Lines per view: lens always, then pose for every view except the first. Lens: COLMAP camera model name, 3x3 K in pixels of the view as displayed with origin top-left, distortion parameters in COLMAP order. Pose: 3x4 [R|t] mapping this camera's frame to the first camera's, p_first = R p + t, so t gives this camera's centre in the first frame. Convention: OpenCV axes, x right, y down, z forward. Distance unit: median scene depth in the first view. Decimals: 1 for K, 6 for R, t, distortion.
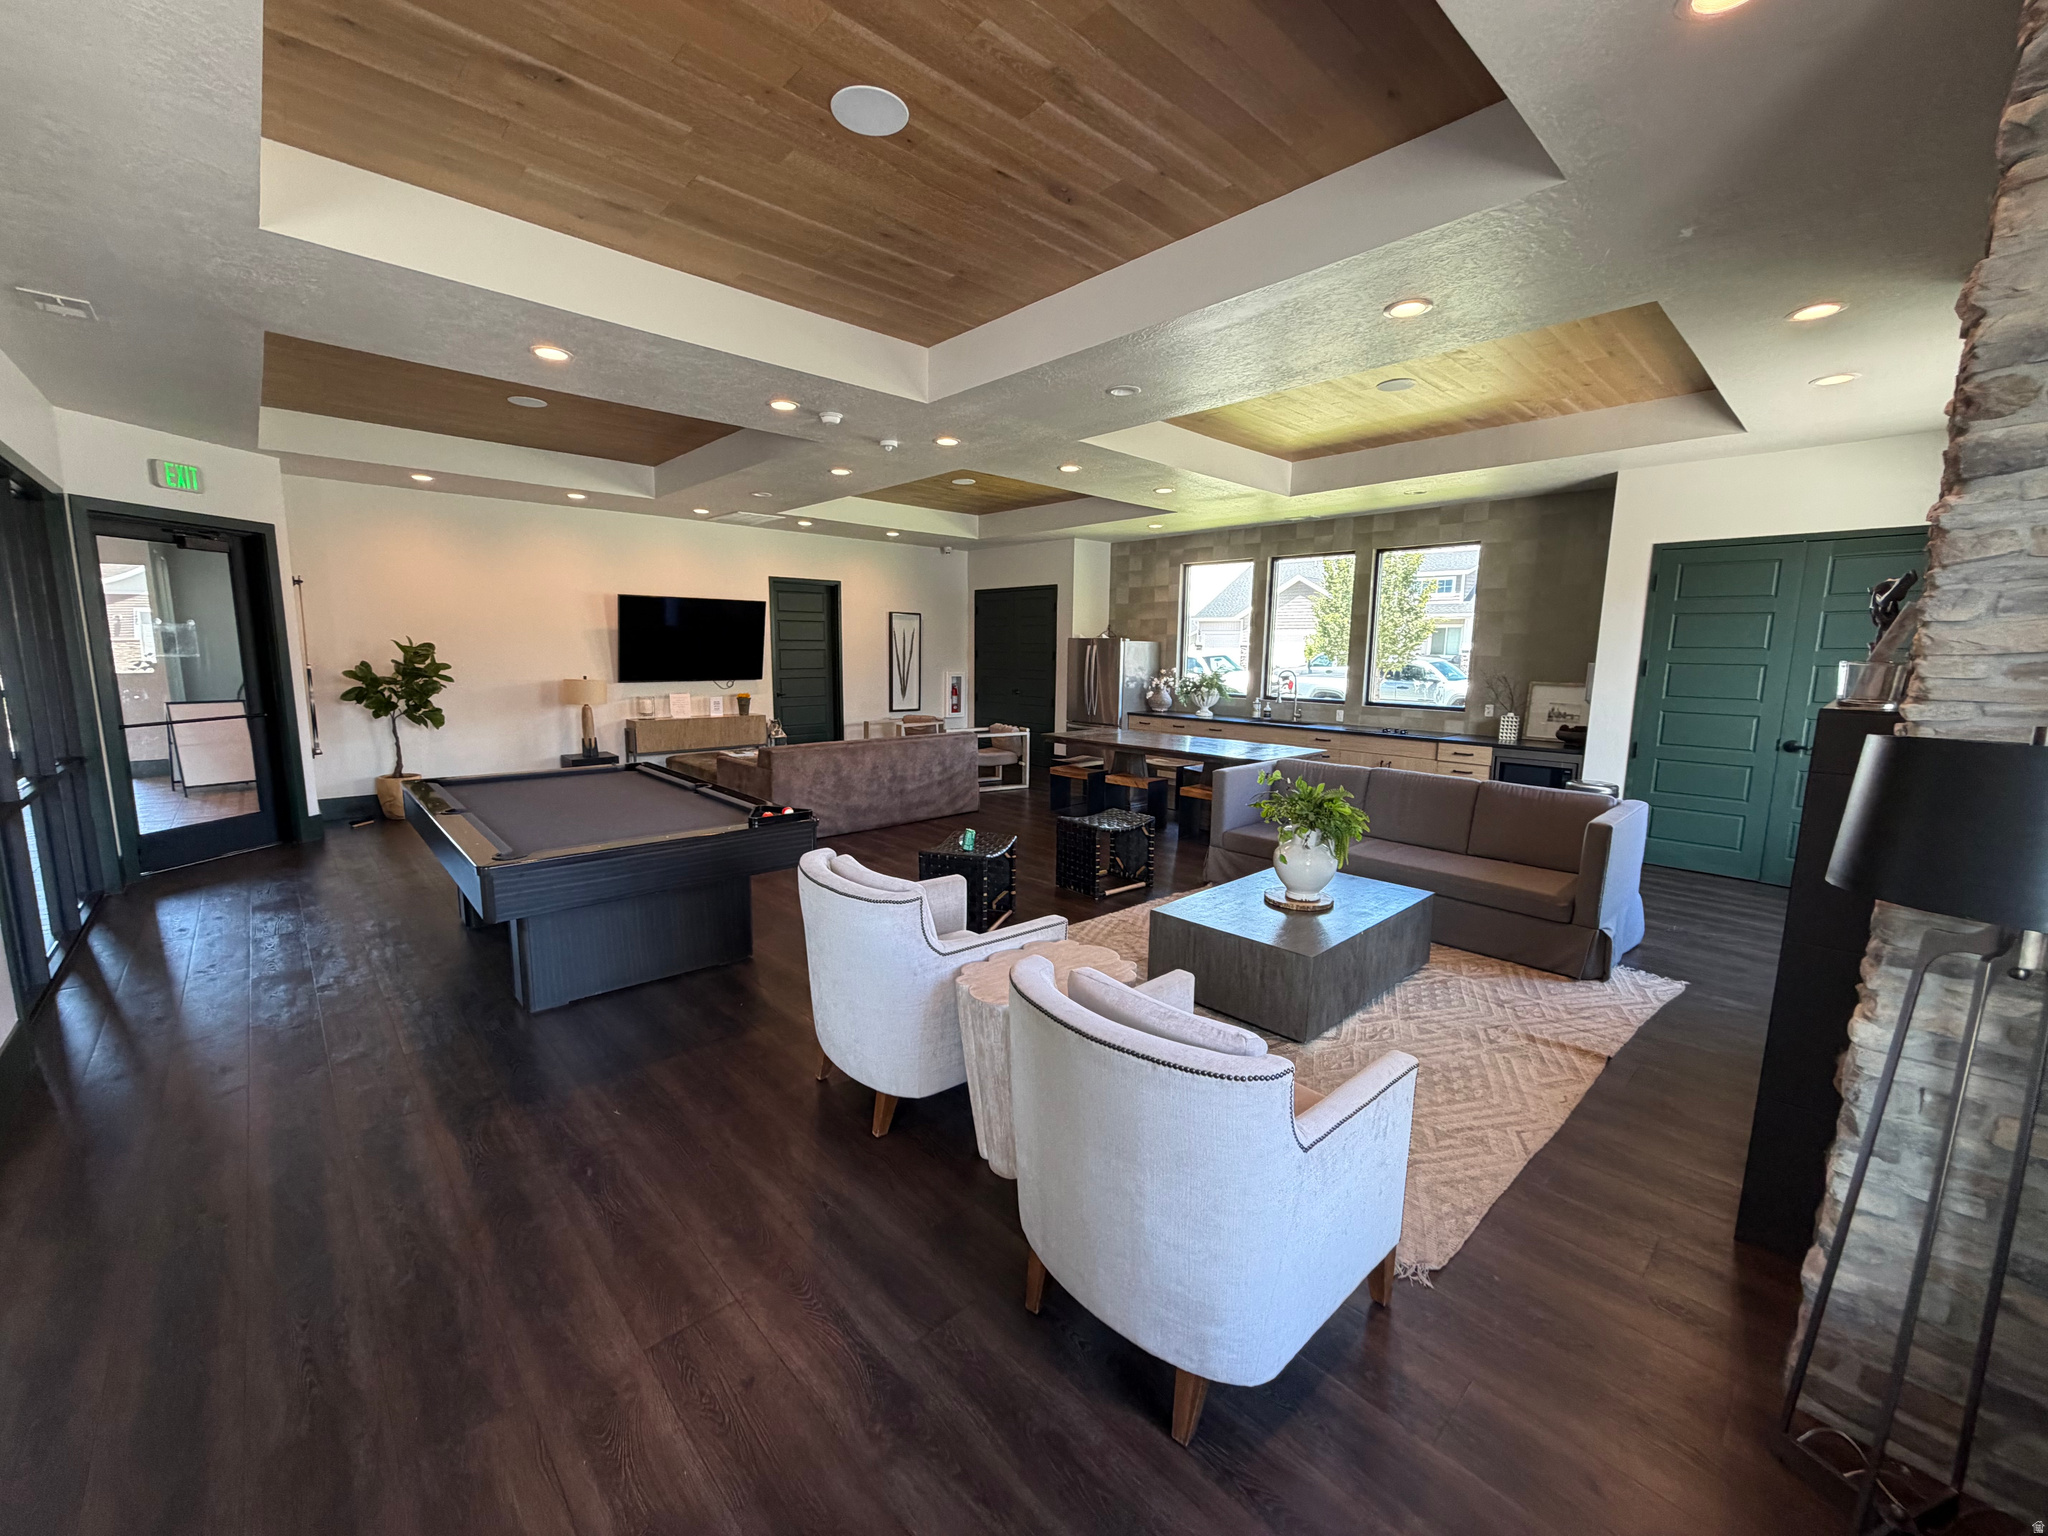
lens RADIAL K [[822.3, 0, 1025.5], [0, 822.3, 767.6], [0, 0, 1]] dist [-0.000709, -0.000023]
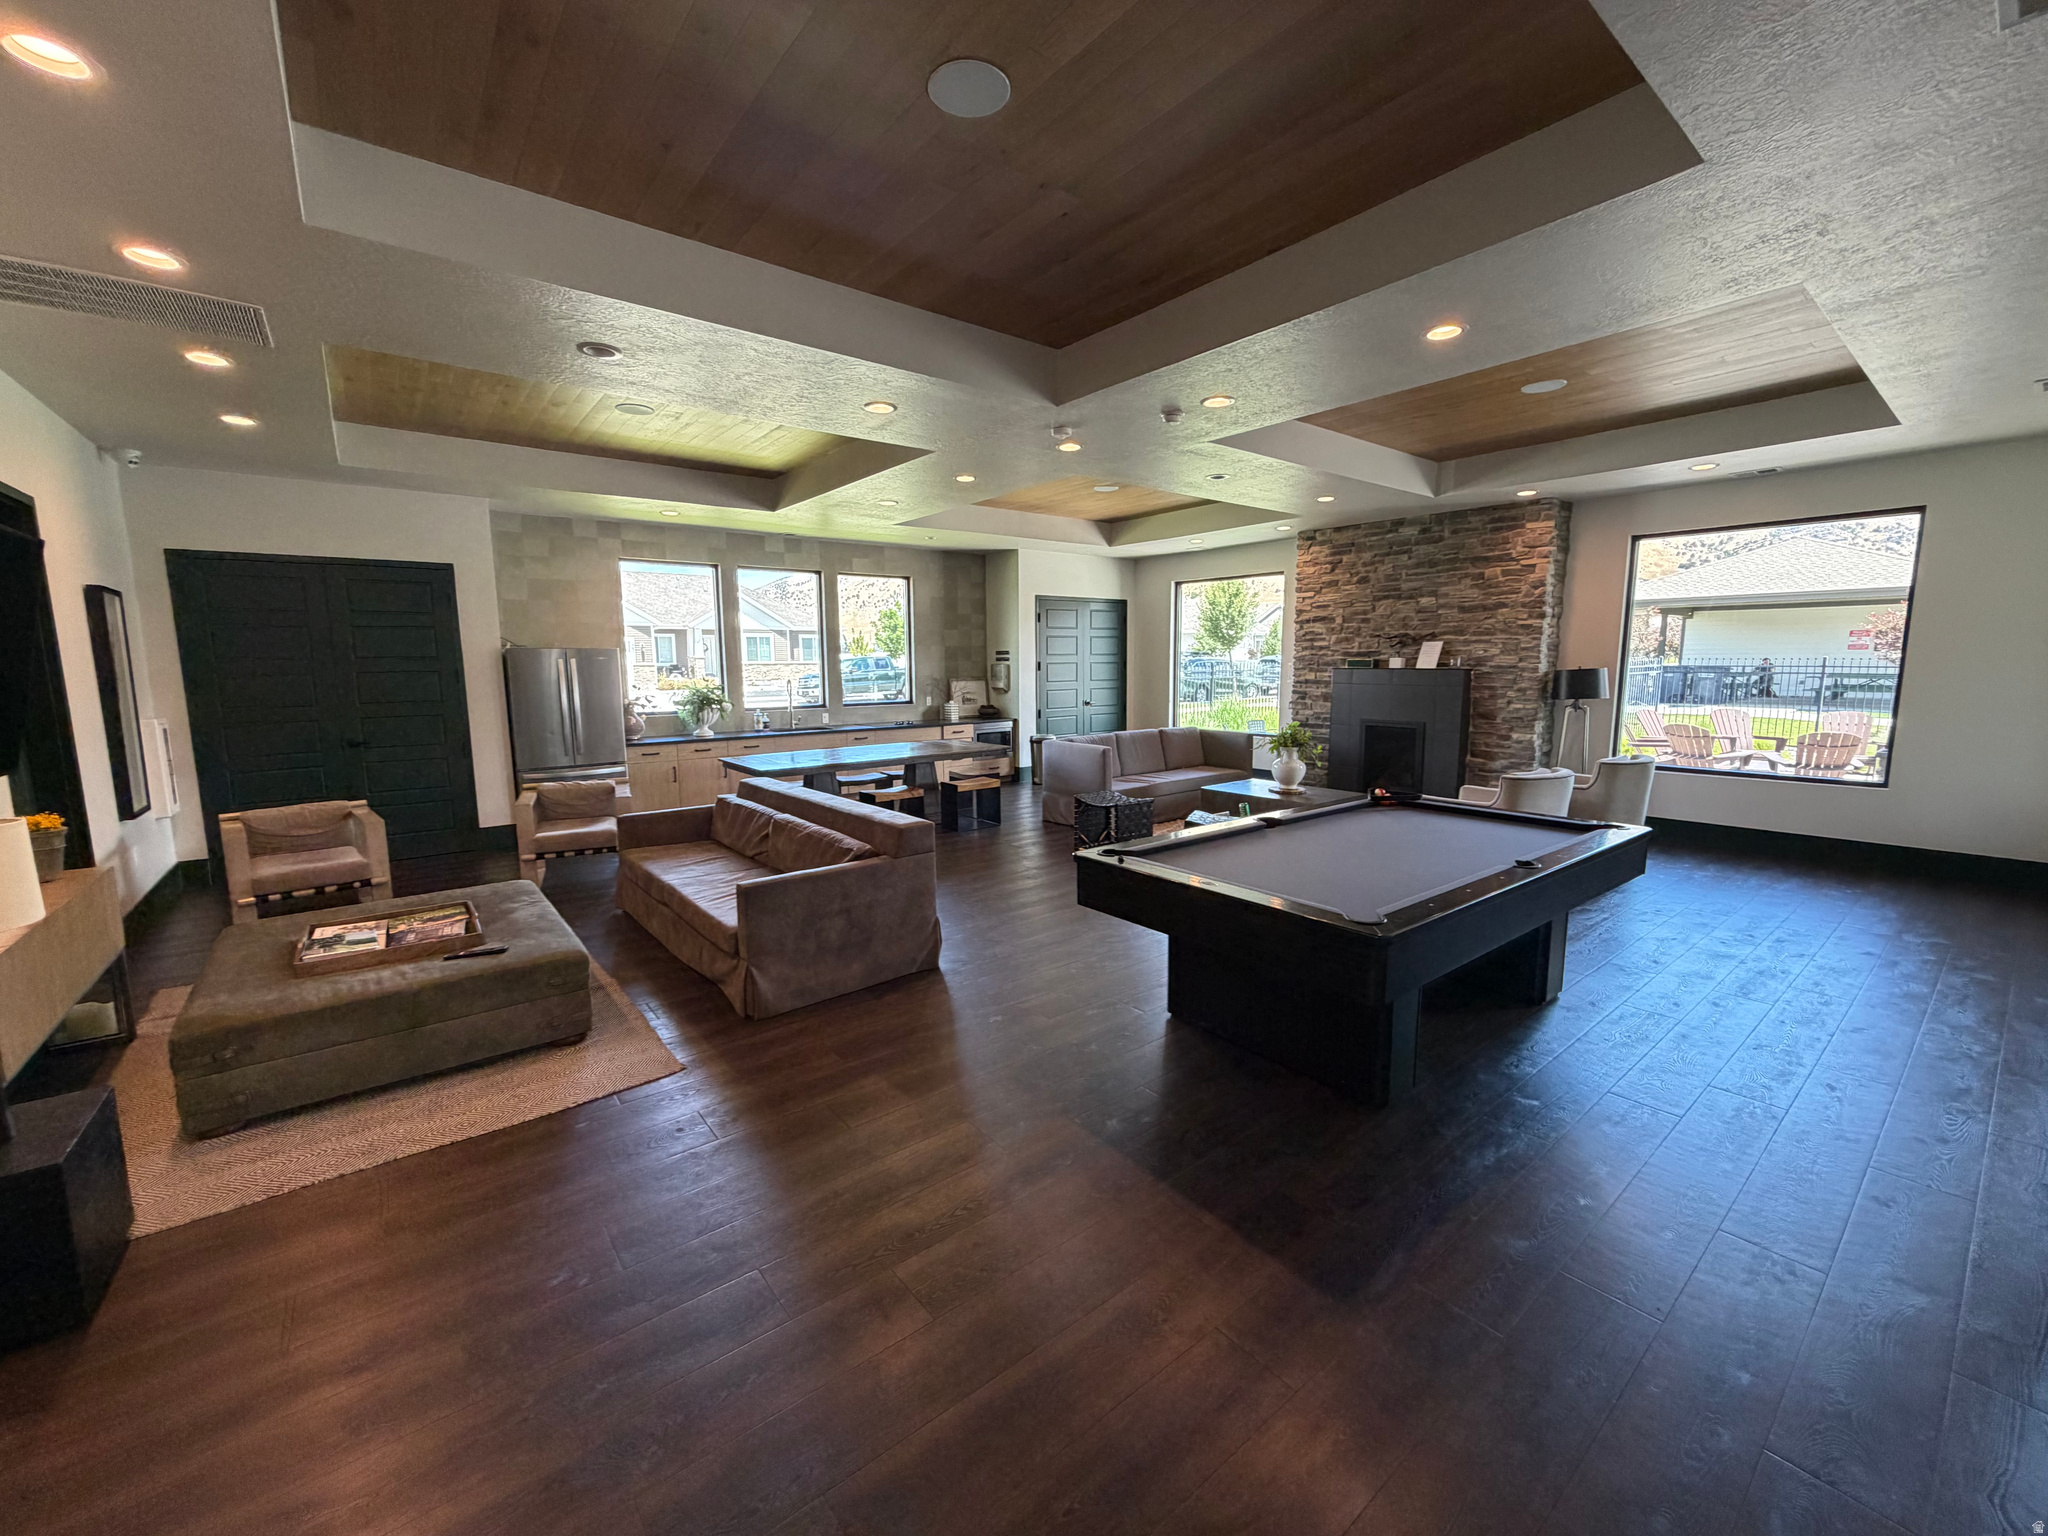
lens RADIAL K [[822.3, 0, 1025.9], [0, 822.3, 773.0], [0, 0, 1]] dist [-0.000709, -0.000023]
pose [[0.078703, -0.147738, 0.985890, -0.728036], [0.153307, 0.978987, 0.134465, -0.104311], [-0.985040, 0.140561, 0.099699, 0.662725]]
